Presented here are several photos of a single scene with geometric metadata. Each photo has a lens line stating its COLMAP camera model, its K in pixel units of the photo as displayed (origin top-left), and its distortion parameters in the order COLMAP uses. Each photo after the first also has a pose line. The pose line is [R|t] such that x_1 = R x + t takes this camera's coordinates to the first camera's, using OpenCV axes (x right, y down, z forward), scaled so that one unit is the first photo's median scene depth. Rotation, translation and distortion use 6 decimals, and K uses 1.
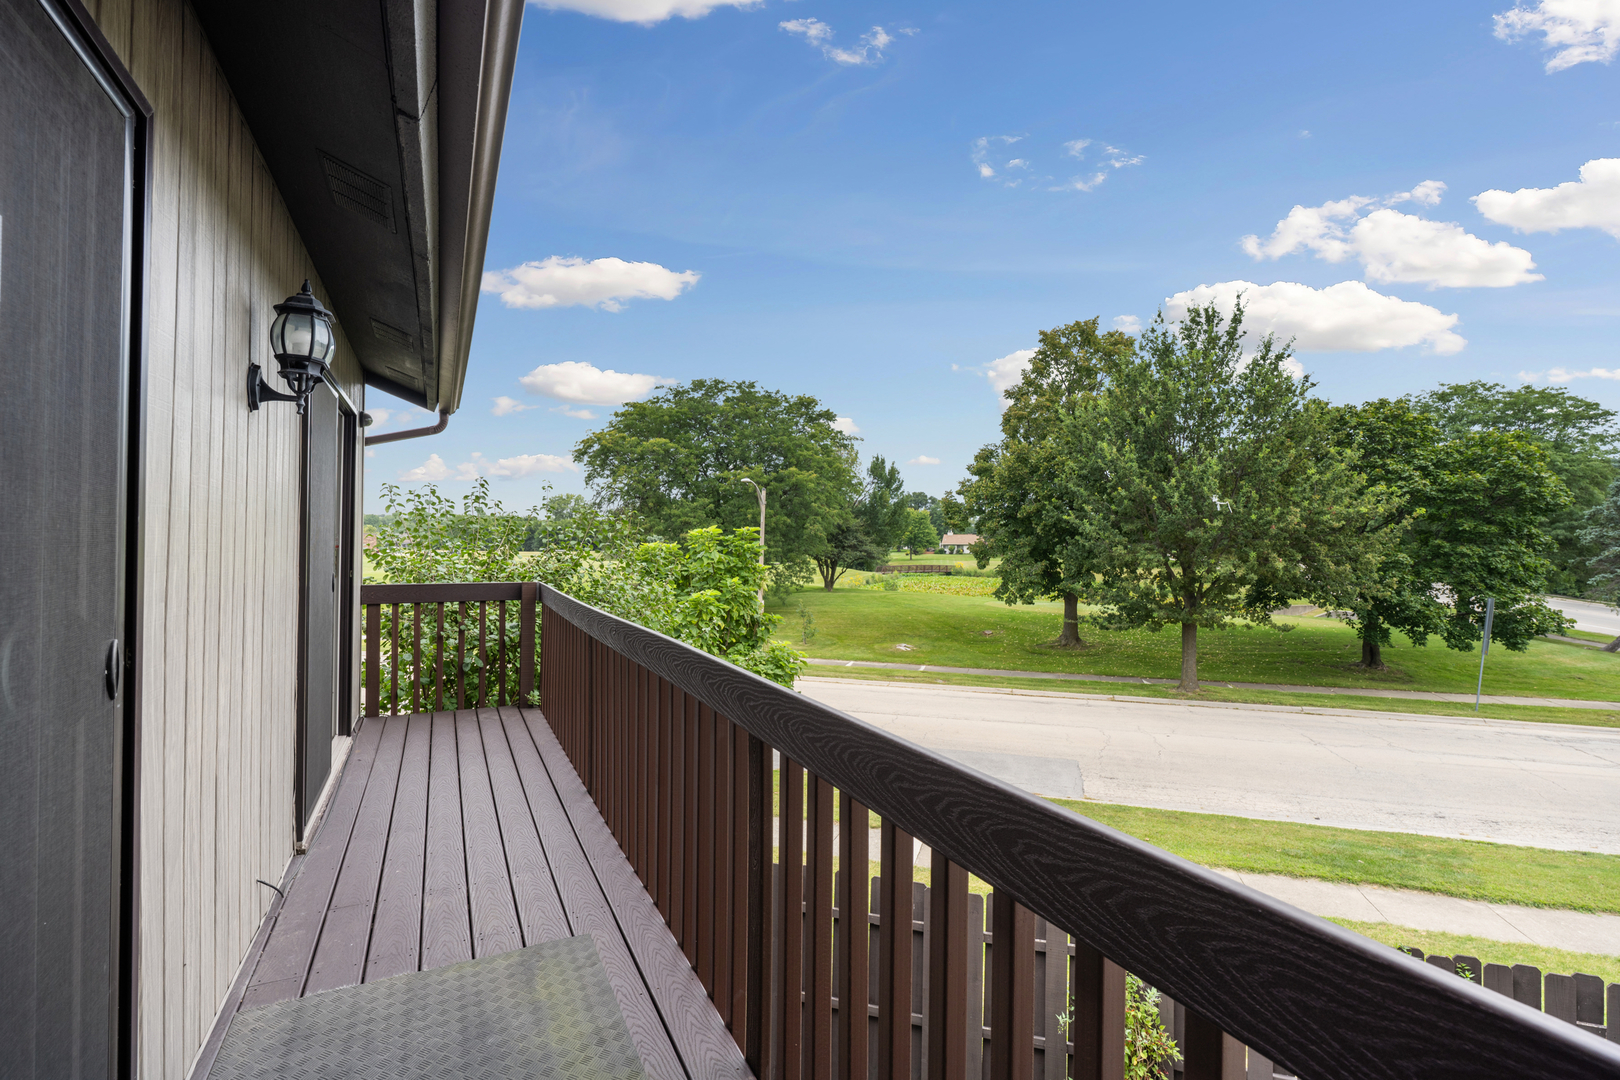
lens RADIAL K [[789.1, 0, 811.1], [0, 789.1, 539.1], [0, 0, 1]] dist [0.000254, -0.000019]
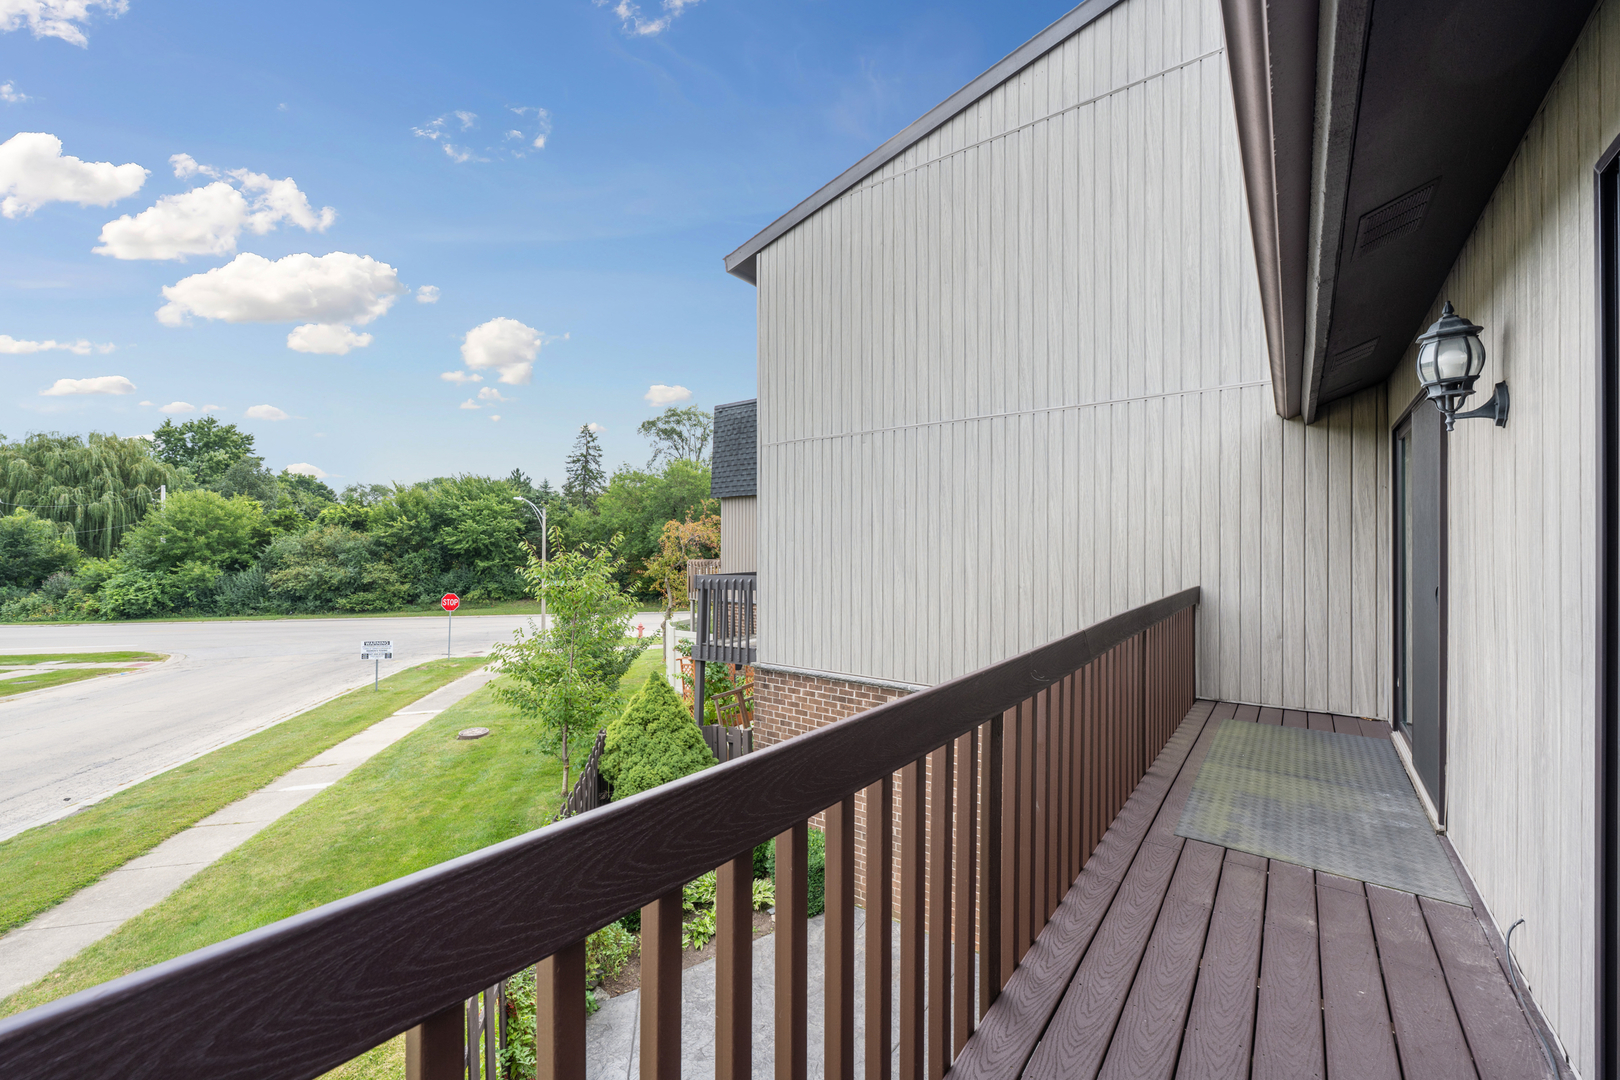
lens RADIAL K [[644.3, 0, 811.7], [0, 644.3, 543.8], [0, 0, 1]] dist [0.001062, -0.000069]
pose [[-0.460741, -0.002655, 0.887531, -0.828831], [-0.008096, 0.999966, -0.001211, 0.004093], [-0.887498, -0.007744, -0.460747, 1.755076]]
